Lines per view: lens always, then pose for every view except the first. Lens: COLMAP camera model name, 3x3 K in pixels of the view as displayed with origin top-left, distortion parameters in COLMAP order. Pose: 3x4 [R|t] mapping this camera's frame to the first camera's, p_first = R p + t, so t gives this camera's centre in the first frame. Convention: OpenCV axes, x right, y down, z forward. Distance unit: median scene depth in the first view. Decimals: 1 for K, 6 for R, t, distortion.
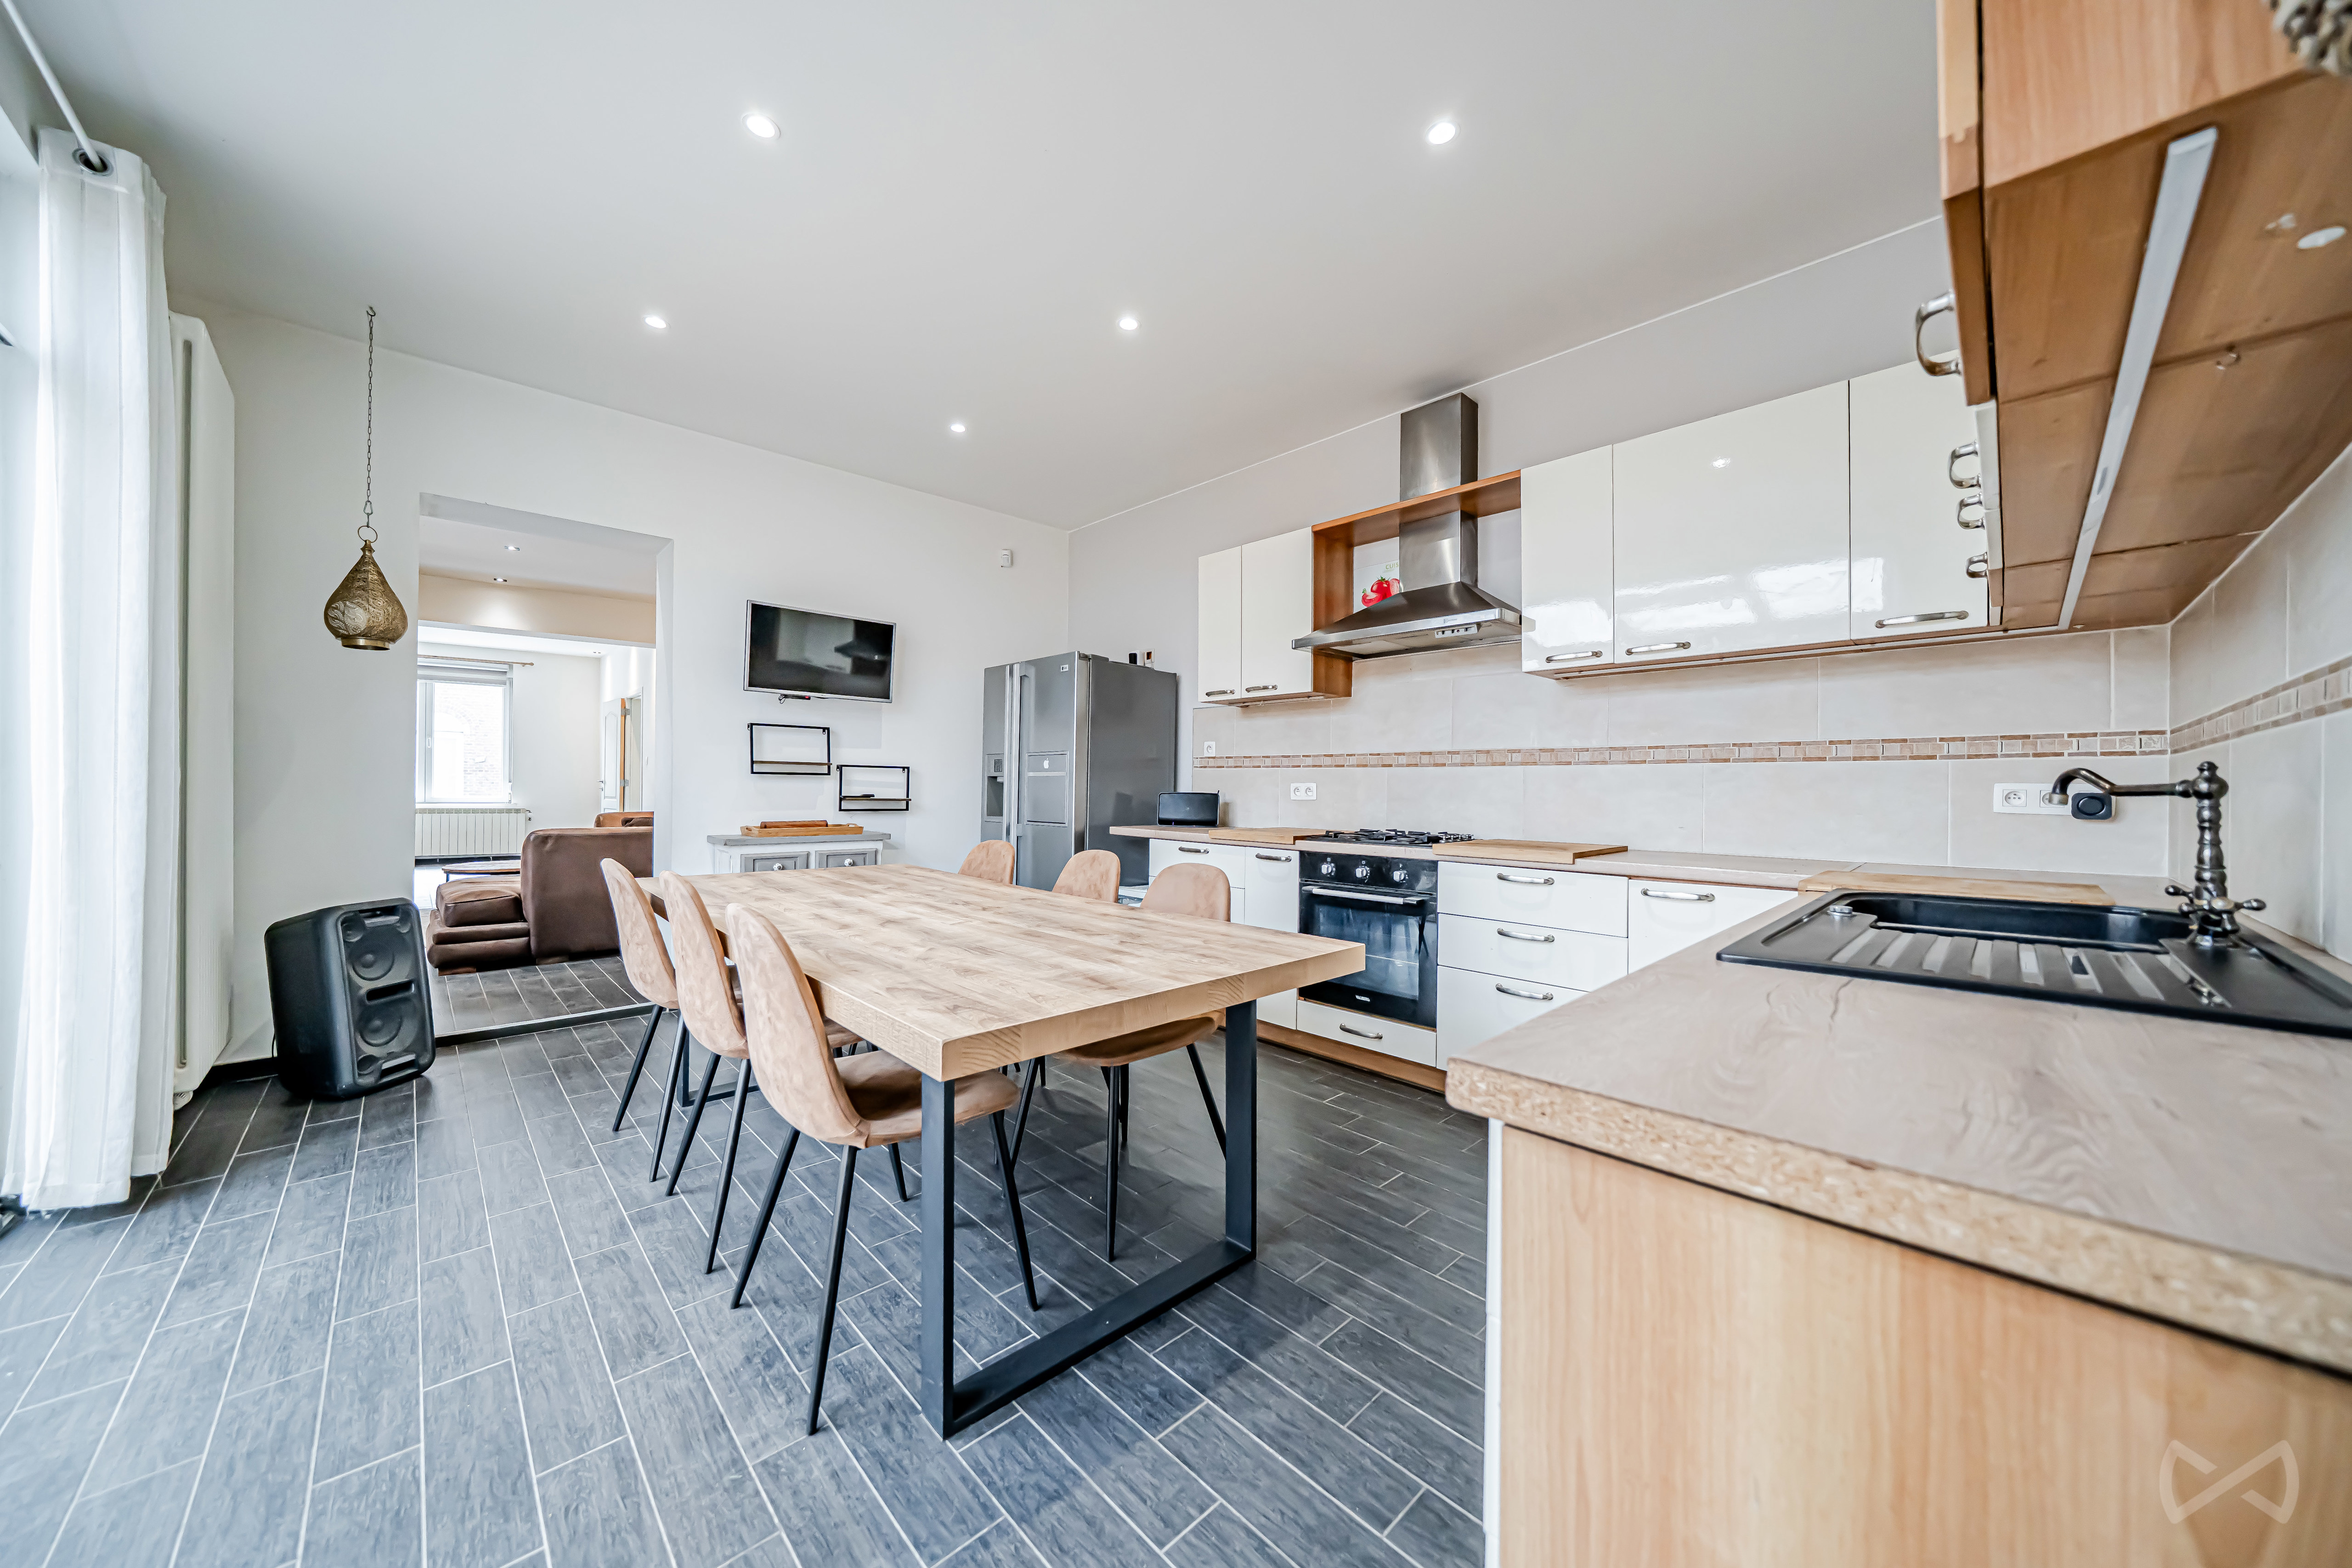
lens RADIAL K [[812.1, 0, 1172.8], [0, 812.1, 782.6], [0, 0, 1]] dist [-0.000255, 0.000000]
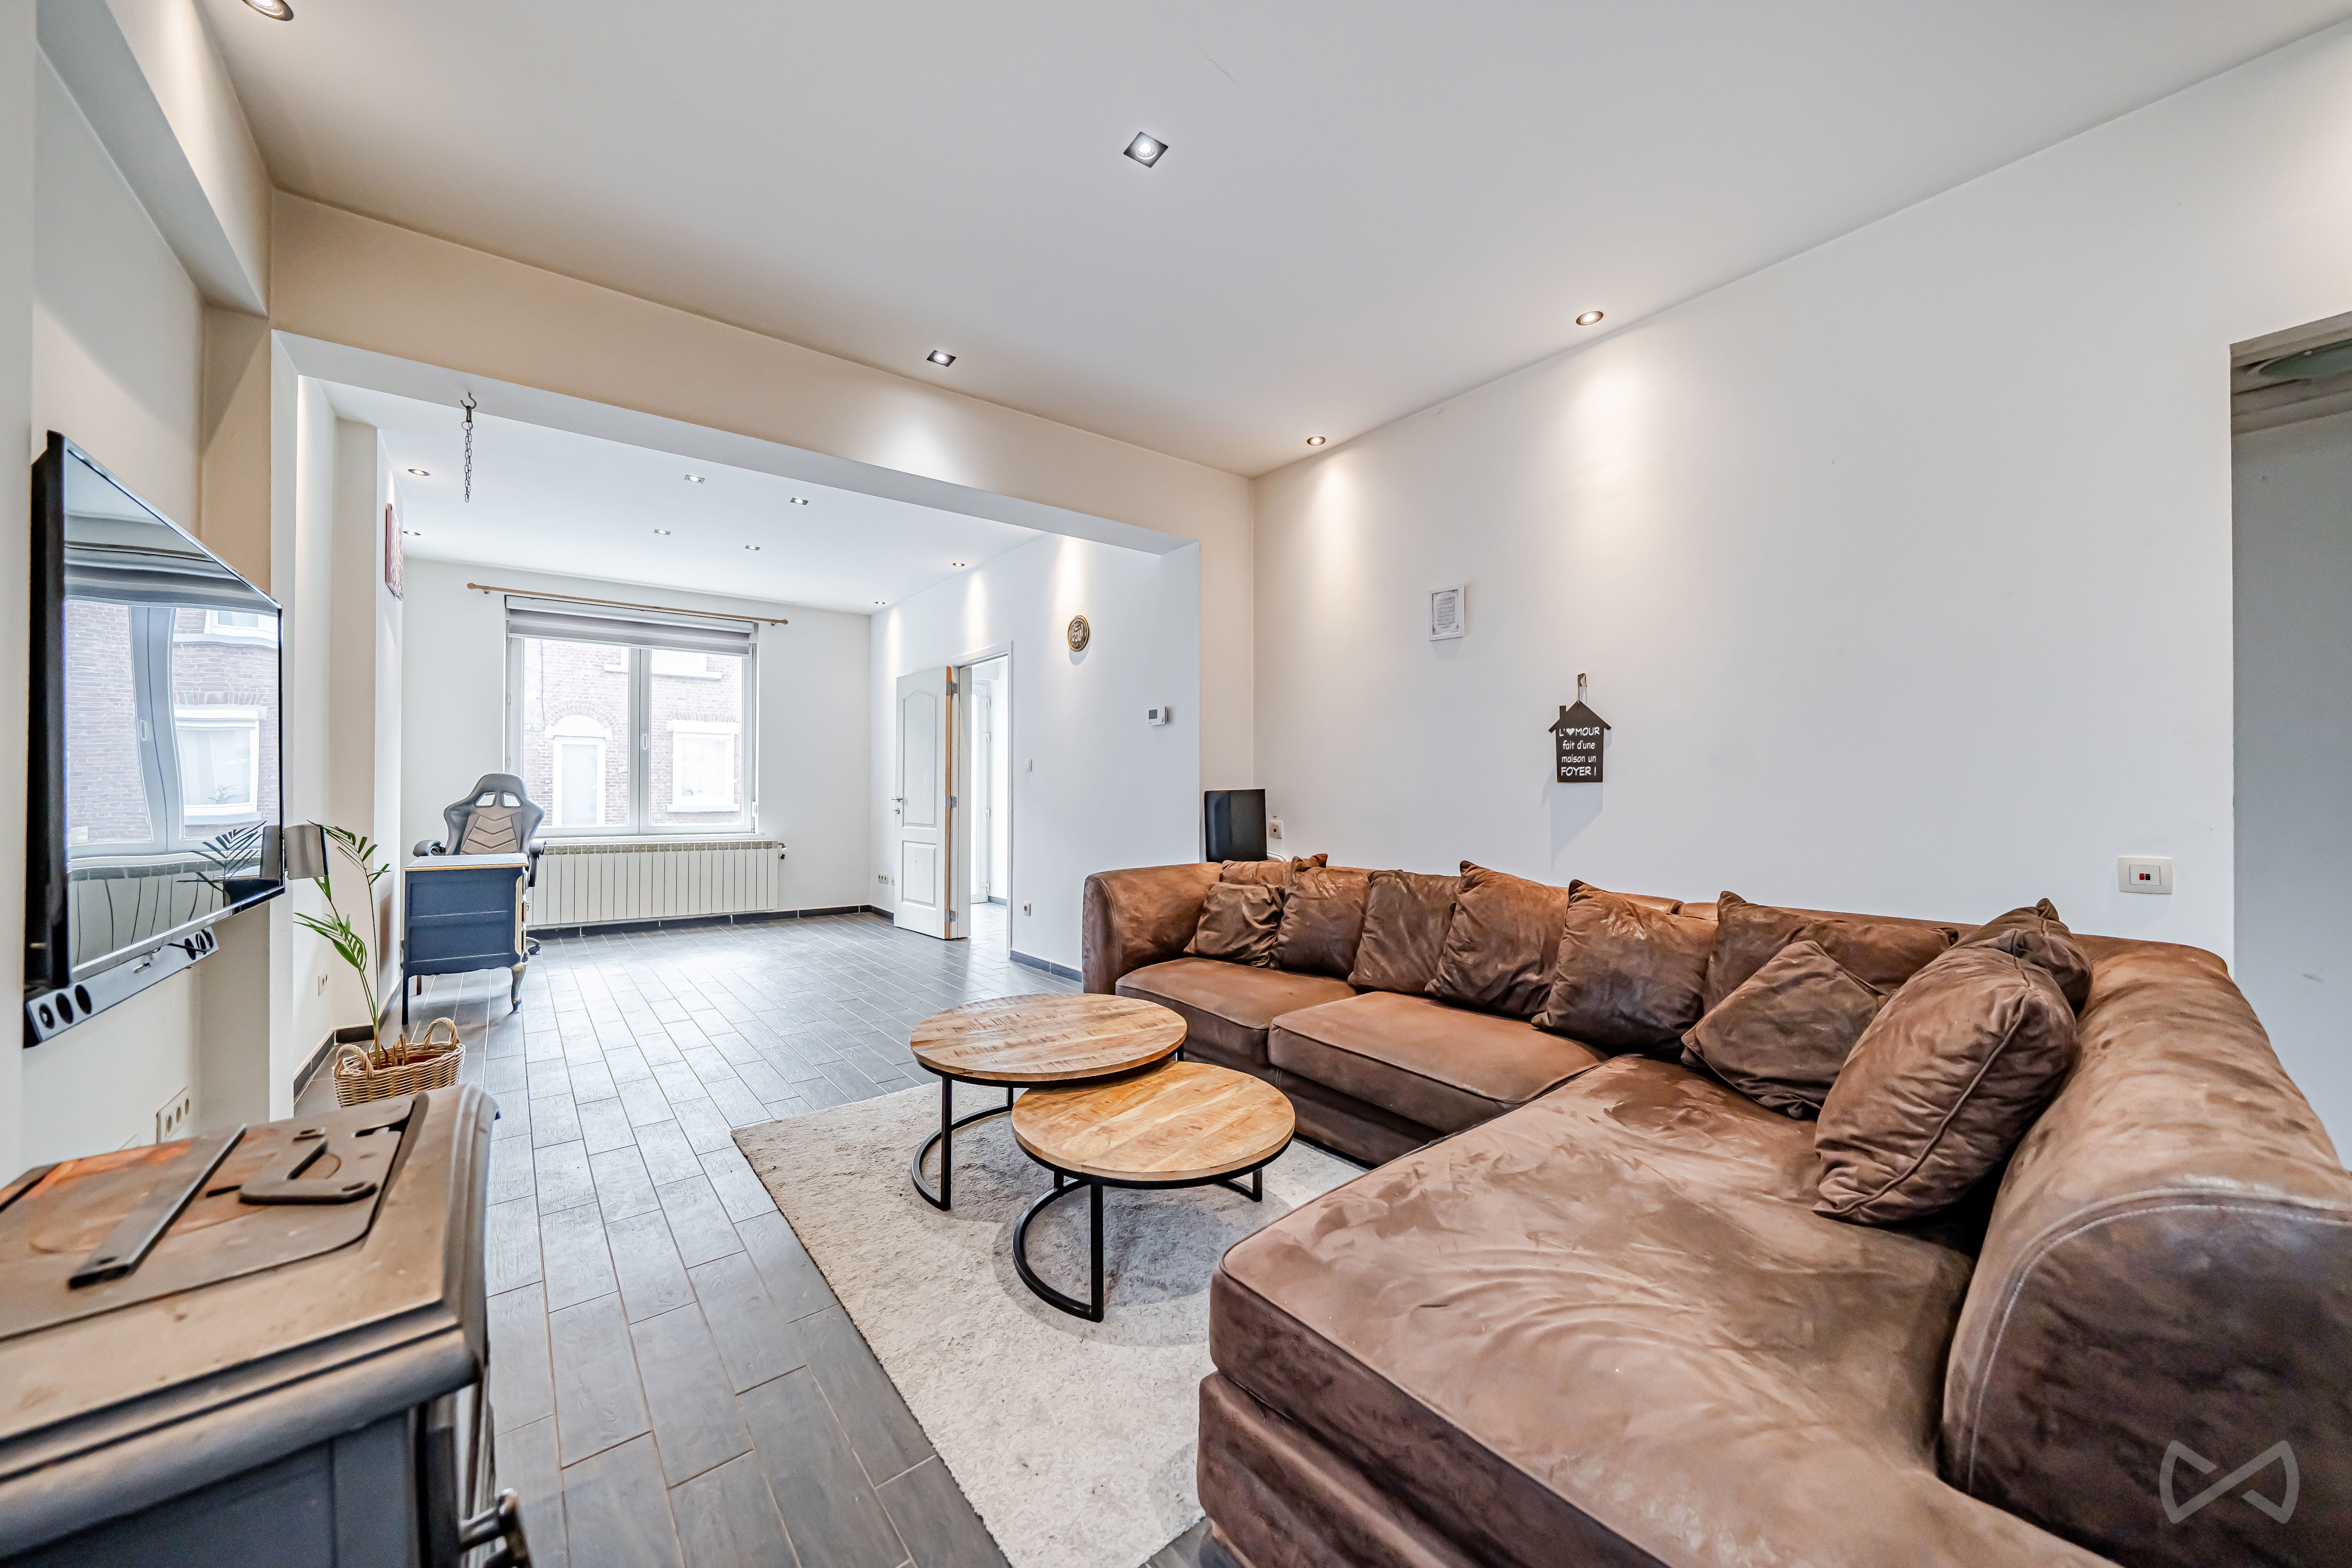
lens RADIAL K [[812.0, 0, 1177.9], [0, 812.0, 788.7], [0, 0, 1]] dist [-0.000255, 0.000000]
pose [[0.997303, -0.004774, -0.073241, -0.428034], [0.004855, 0.999988, 0.000924, -0.009846], [0.073236, -0.001277, 0.997314, 0.370628]]
